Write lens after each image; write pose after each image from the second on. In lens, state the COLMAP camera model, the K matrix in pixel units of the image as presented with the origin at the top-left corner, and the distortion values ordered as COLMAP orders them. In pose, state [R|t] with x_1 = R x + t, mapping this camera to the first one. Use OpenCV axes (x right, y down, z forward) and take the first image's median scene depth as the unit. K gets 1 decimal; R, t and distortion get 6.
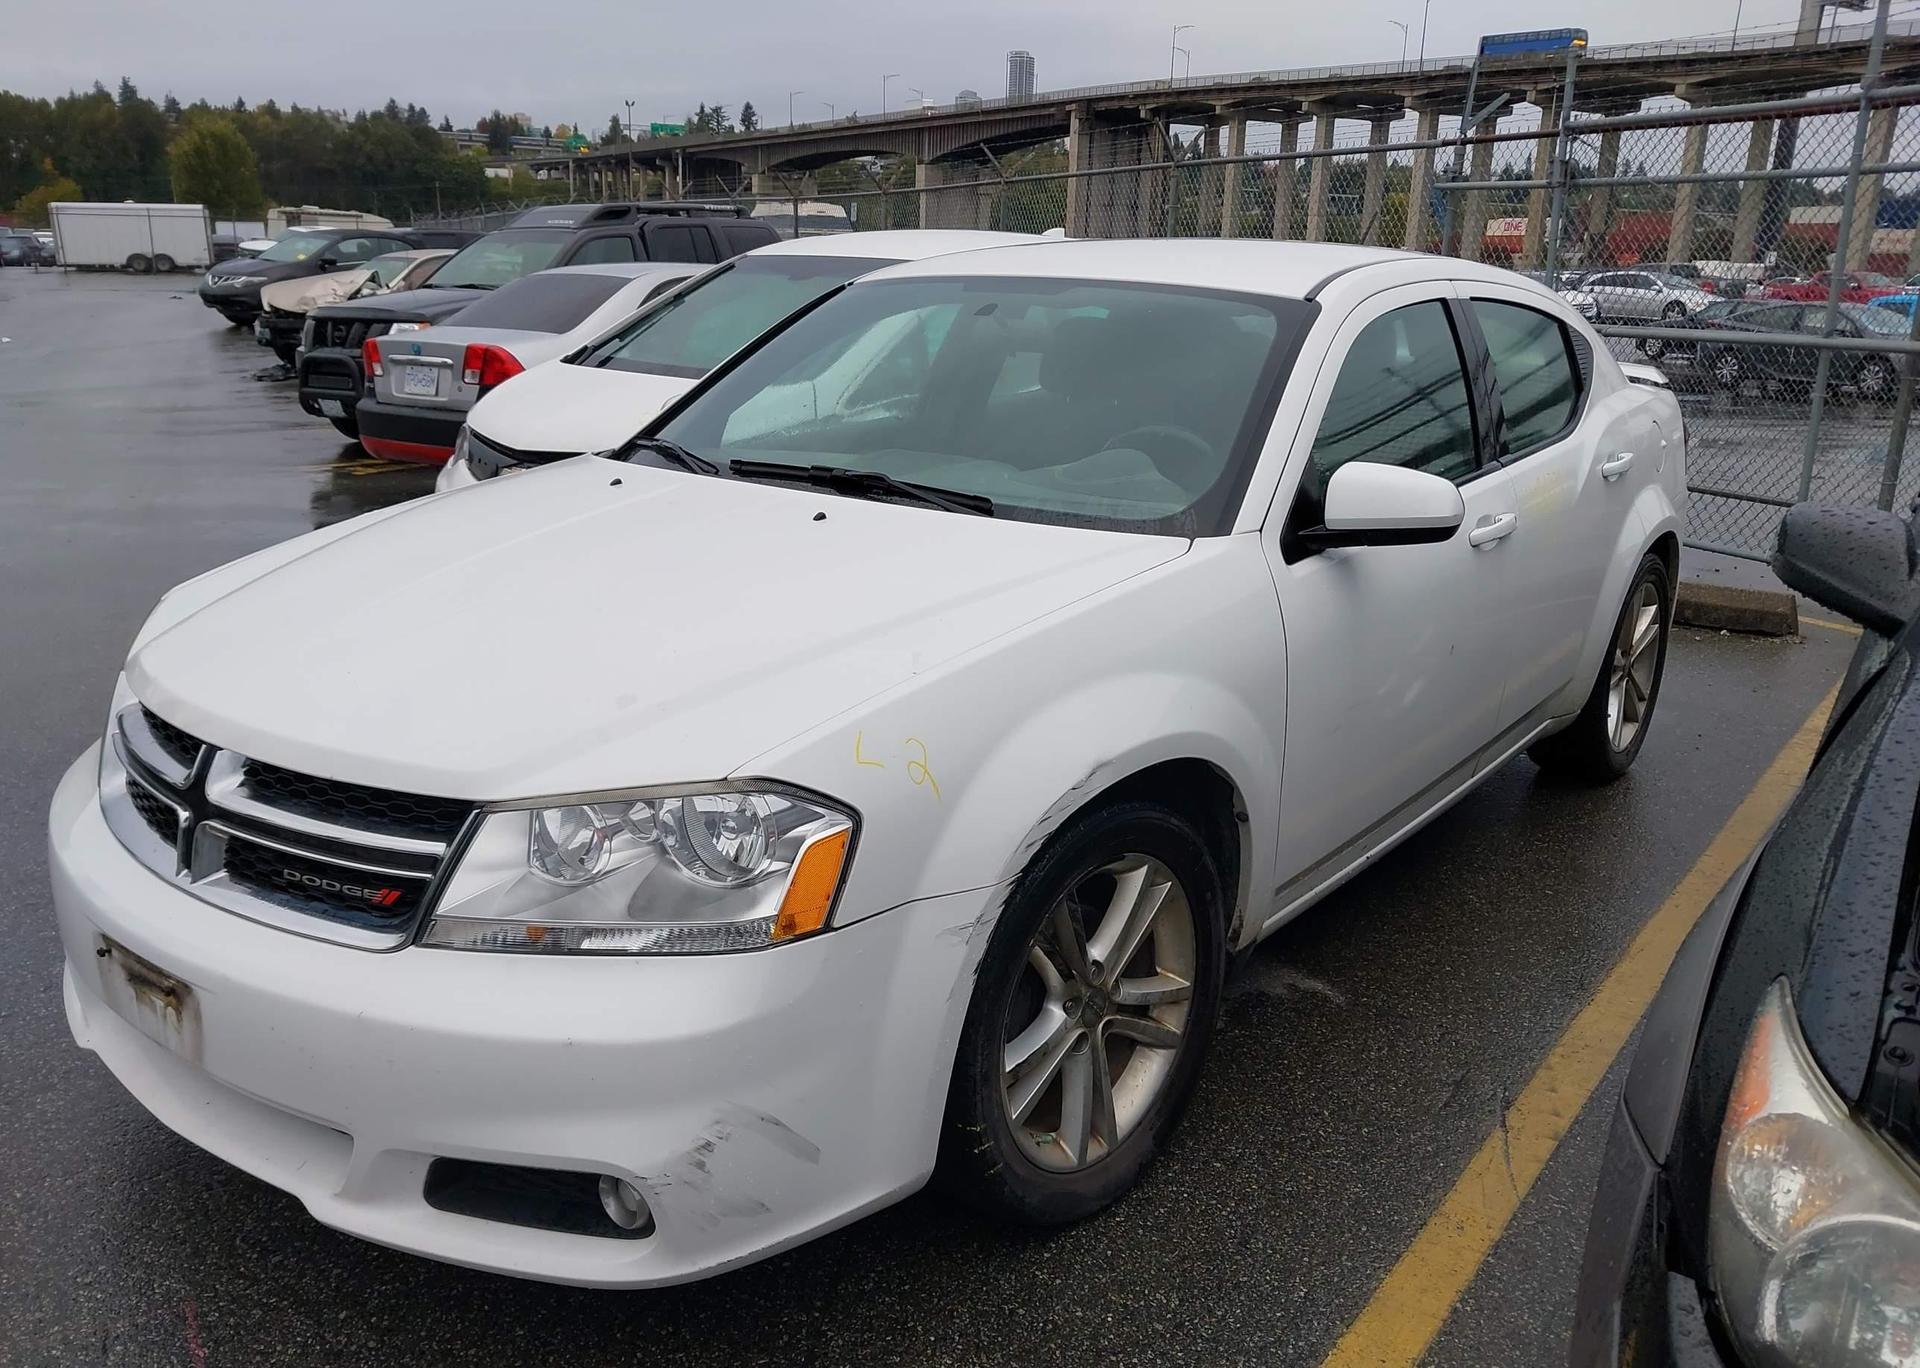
lens RADIAL K [[1537.9, 0, 963.8], [0, 1537.9, 684.1], [0, 0, 1]] dist [0.016036, -0.024799]
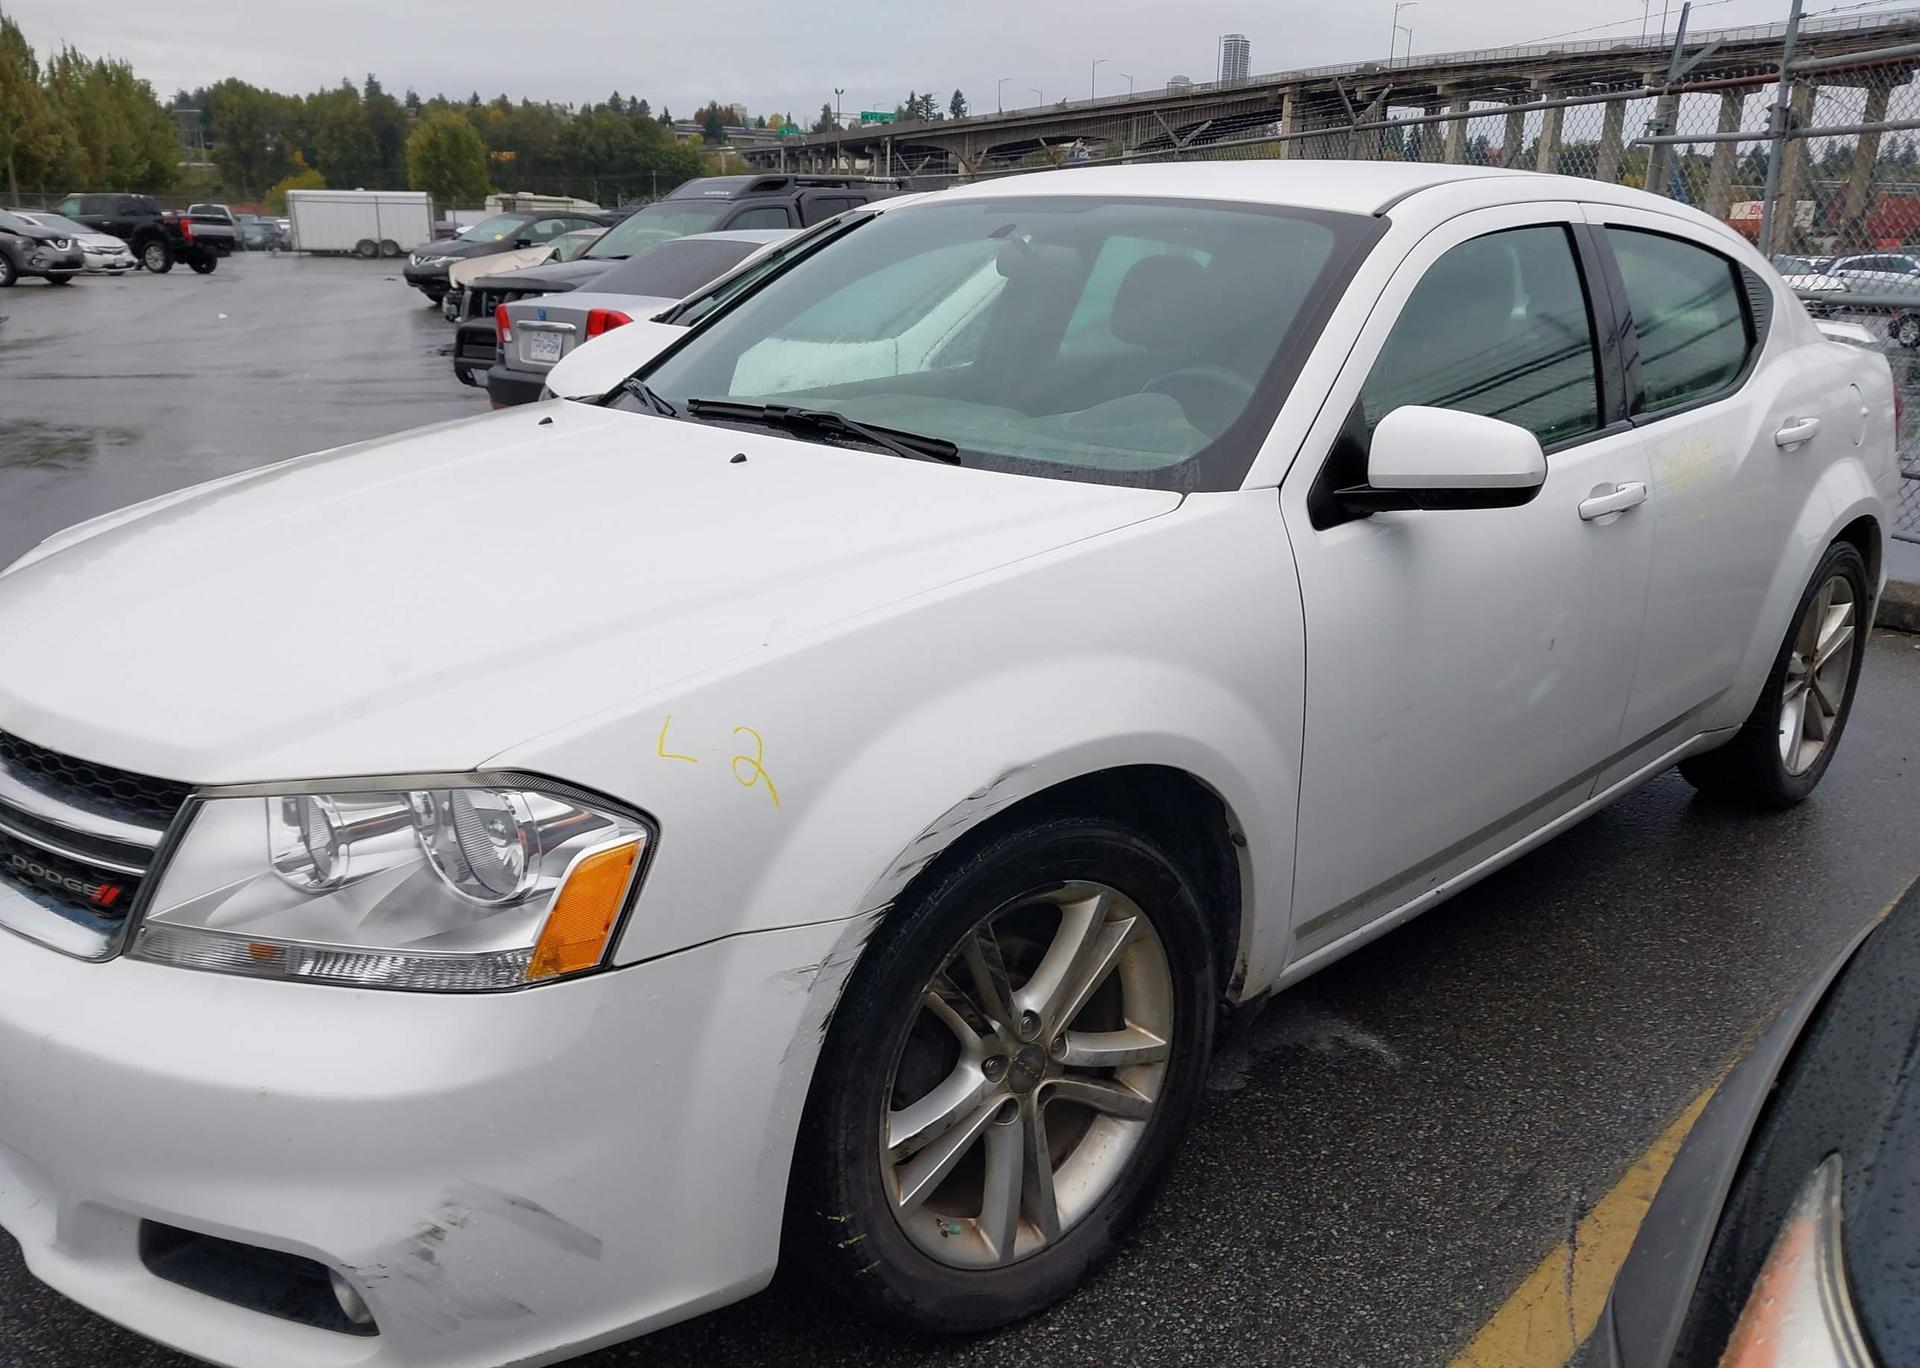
lens RADIAL K [[1537.9, 0, 958.0], [0, 1537.9, 680.1], [0, 0, 1]] dist [0.016036, -0.024799]
pose [[0.991258, 0.033773, -0.127538, 0.118672], [-0.033130, 0.999425, 0.007156, 0.001403], [0.127707, -0.002868, 0.991808, 0.157418]]
